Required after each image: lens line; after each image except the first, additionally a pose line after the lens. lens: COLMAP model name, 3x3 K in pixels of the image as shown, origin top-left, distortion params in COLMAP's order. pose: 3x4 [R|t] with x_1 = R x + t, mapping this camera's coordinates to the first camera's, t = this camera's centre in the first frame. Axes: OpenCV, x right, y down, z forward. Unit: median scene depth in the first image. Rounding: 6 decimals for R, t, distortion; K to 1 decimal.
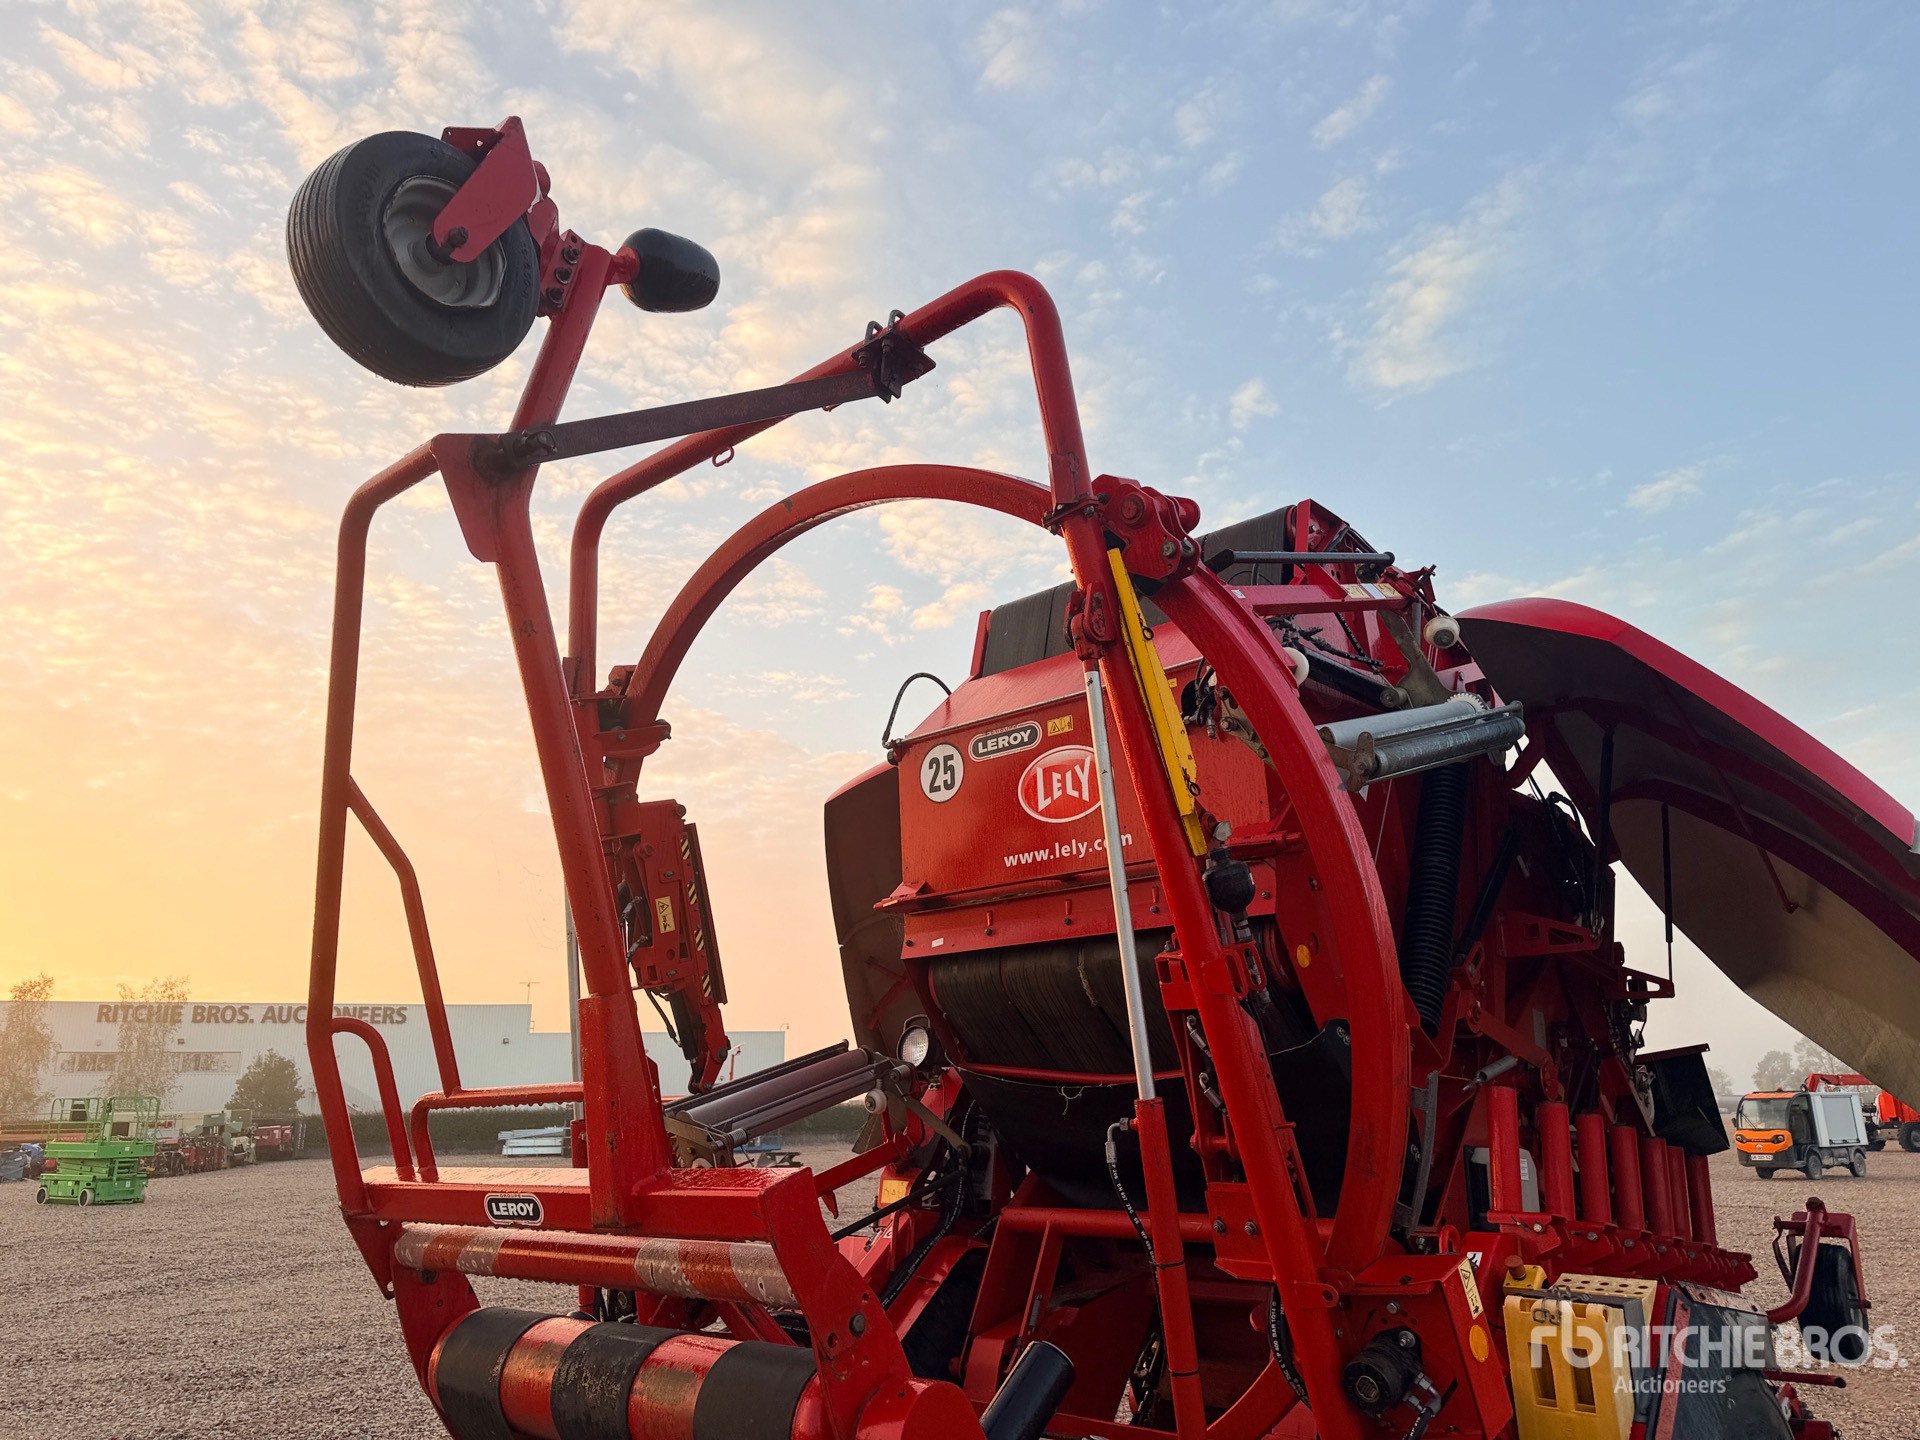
lens RADIAL K [[1345.7, 0, 940.4], [0, 1345.7, 715.5], [0, 0, 1]] dist [0.045114, -0.048279]
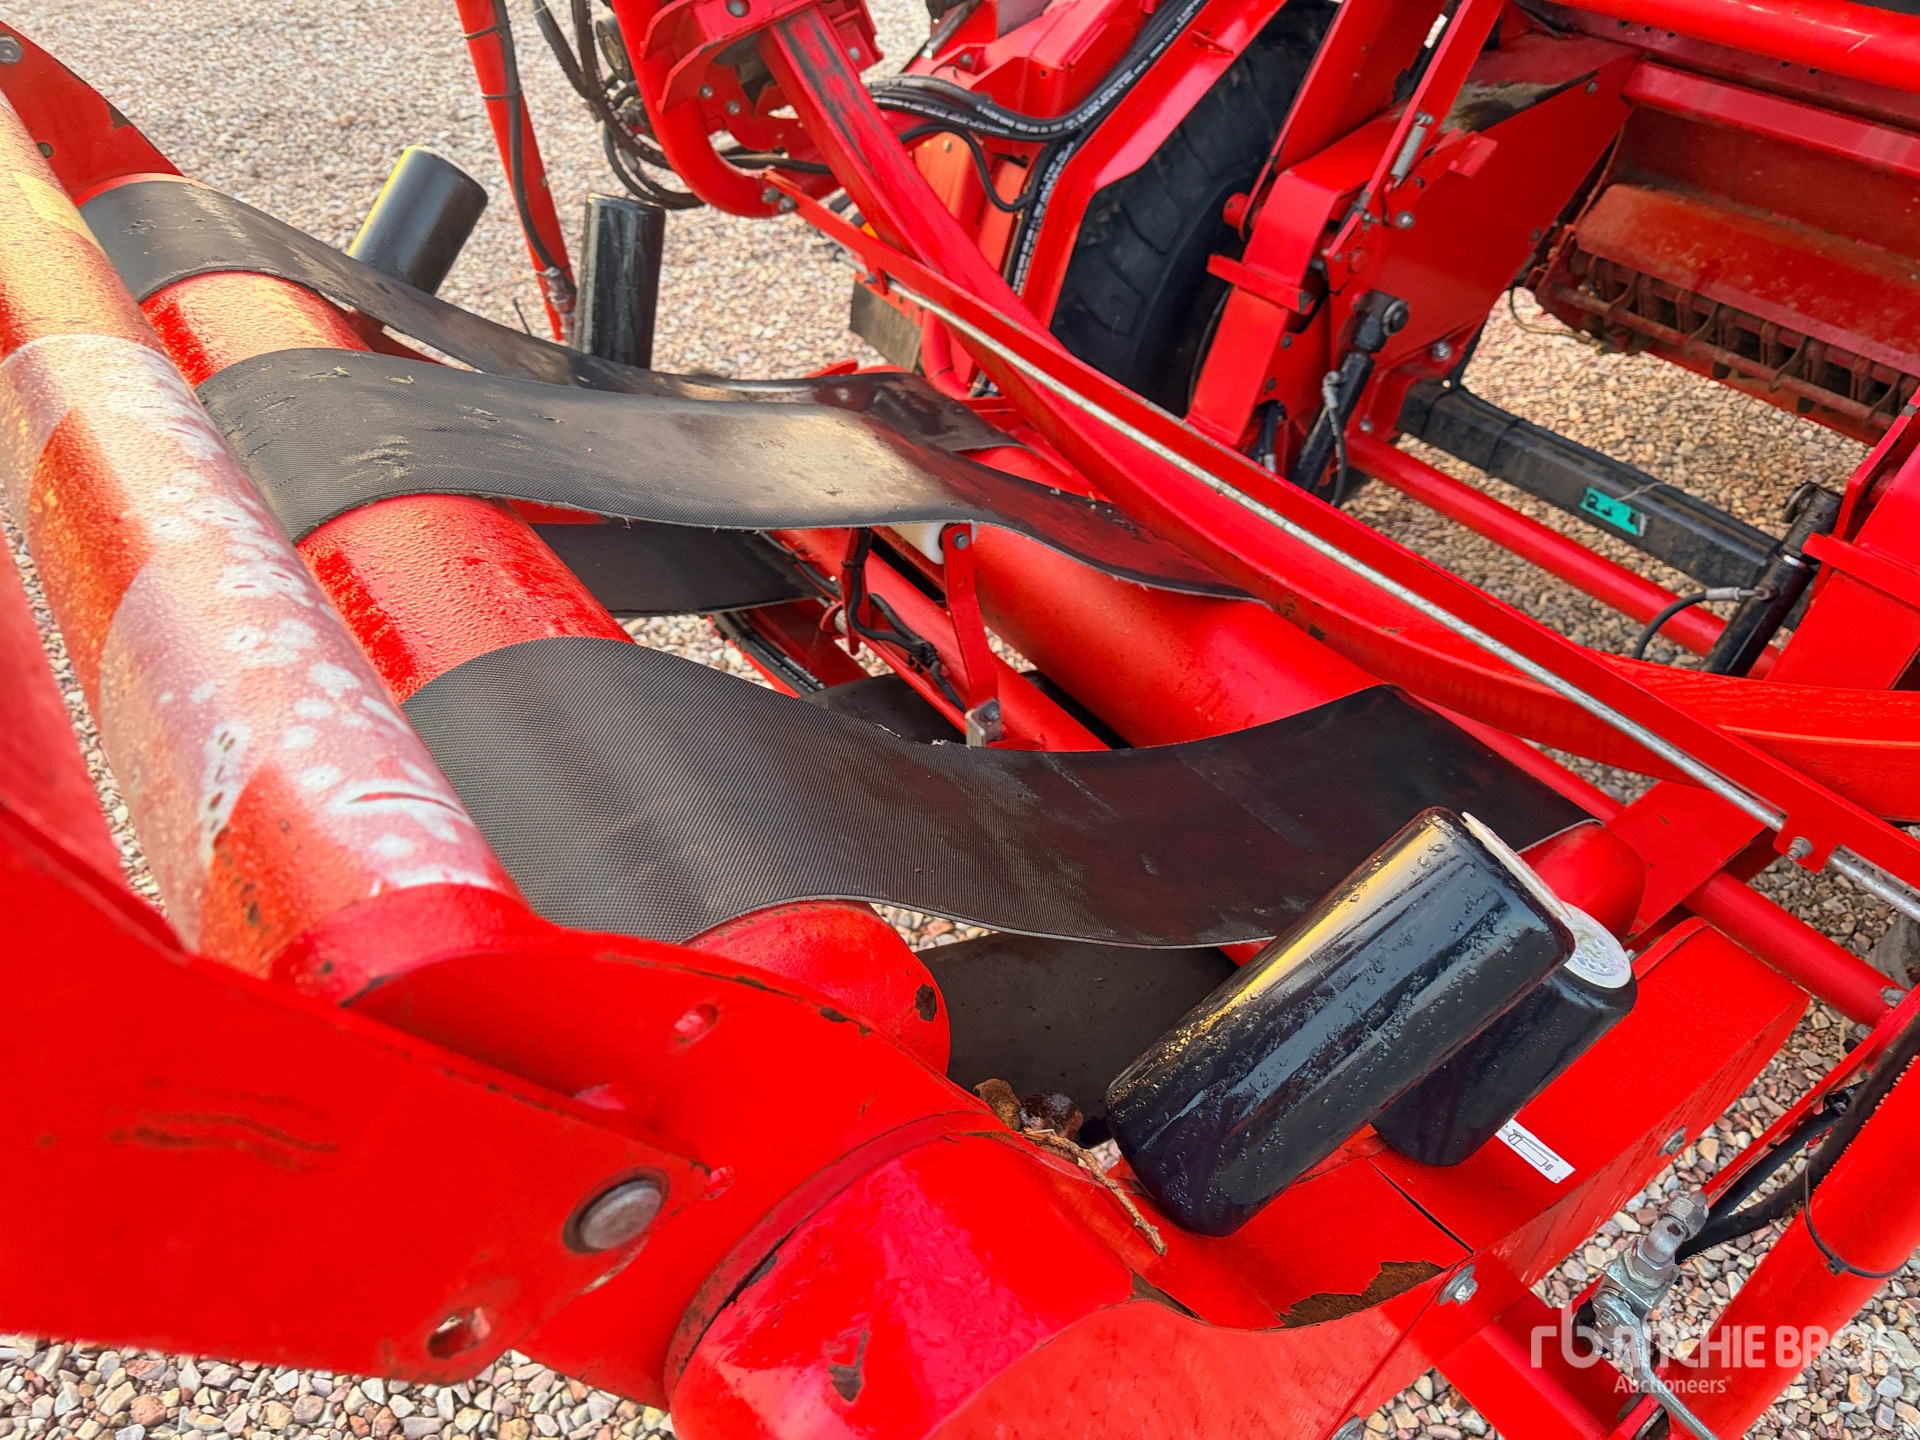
lens RADIAL K [[1345.7, 0, 963.4], [0, 1345.7, 718.9], [0, 0, 1]] dist [0.045114, -0.048279]
pose [[0.979480, 0.168390, -0.110740, -0.000856], [-0.000480, 0.551413, 0.834232, 0.117386], [0.201540, -0.817061, 0.540179, 0.455458]]
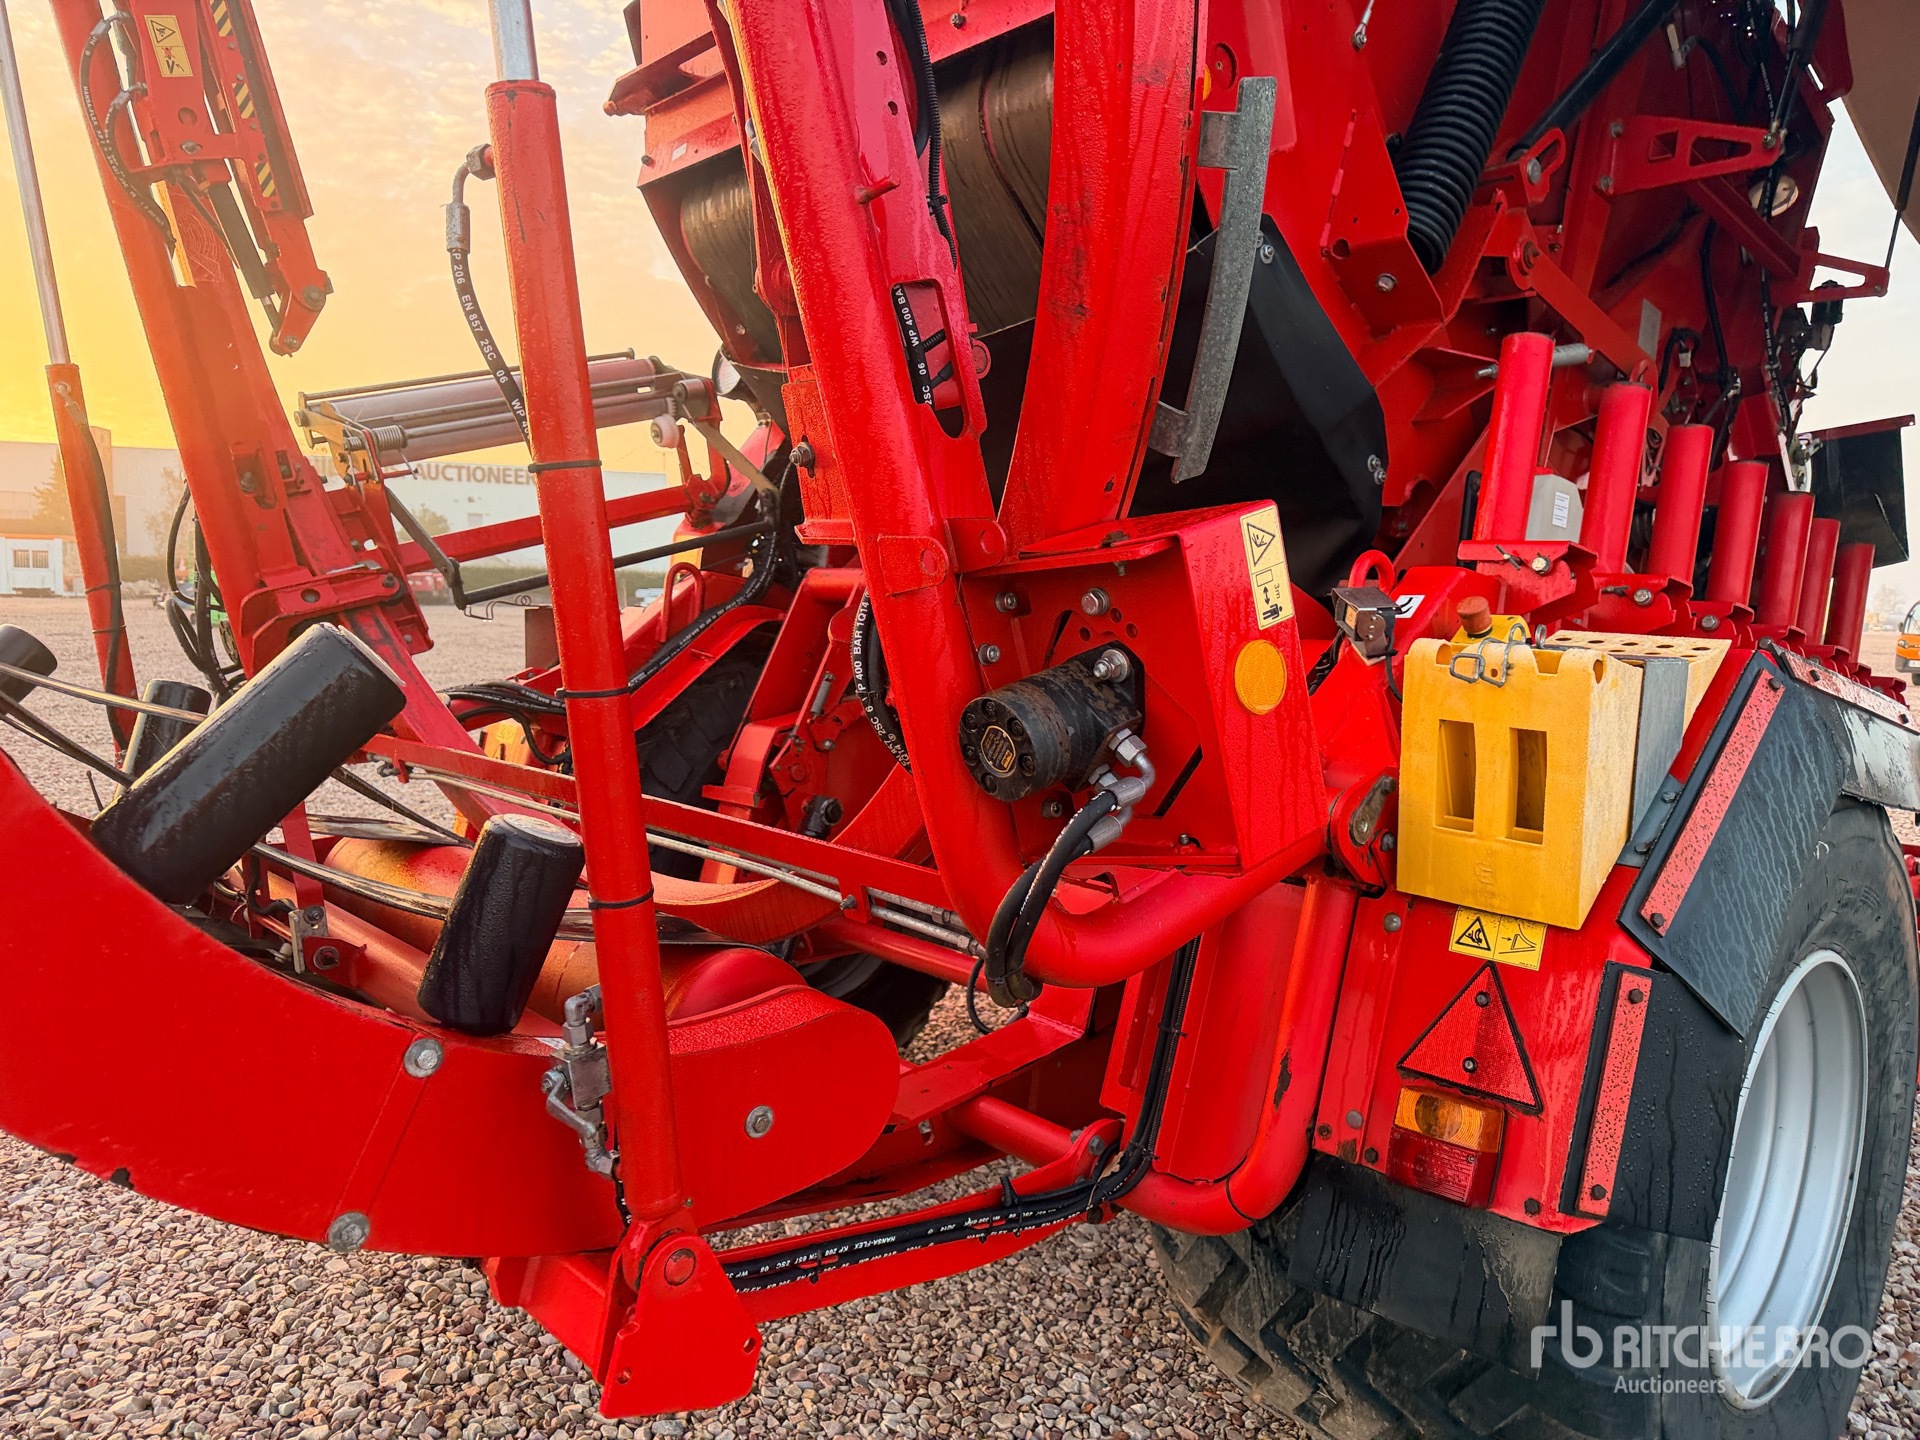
lens RADIAL K [[1345.7, 0, 945.3], [0, 1345.7, 718.8], [0, 0, 1]] dist [0.045114, -0.048279]
pose [[0.994133, 0.051466, -0.095141, 0.180698], [-0.013015, 0.930079, 0.367130, 0.167574], [0.107383, -0.363738, 0.925291, 0.304950]]
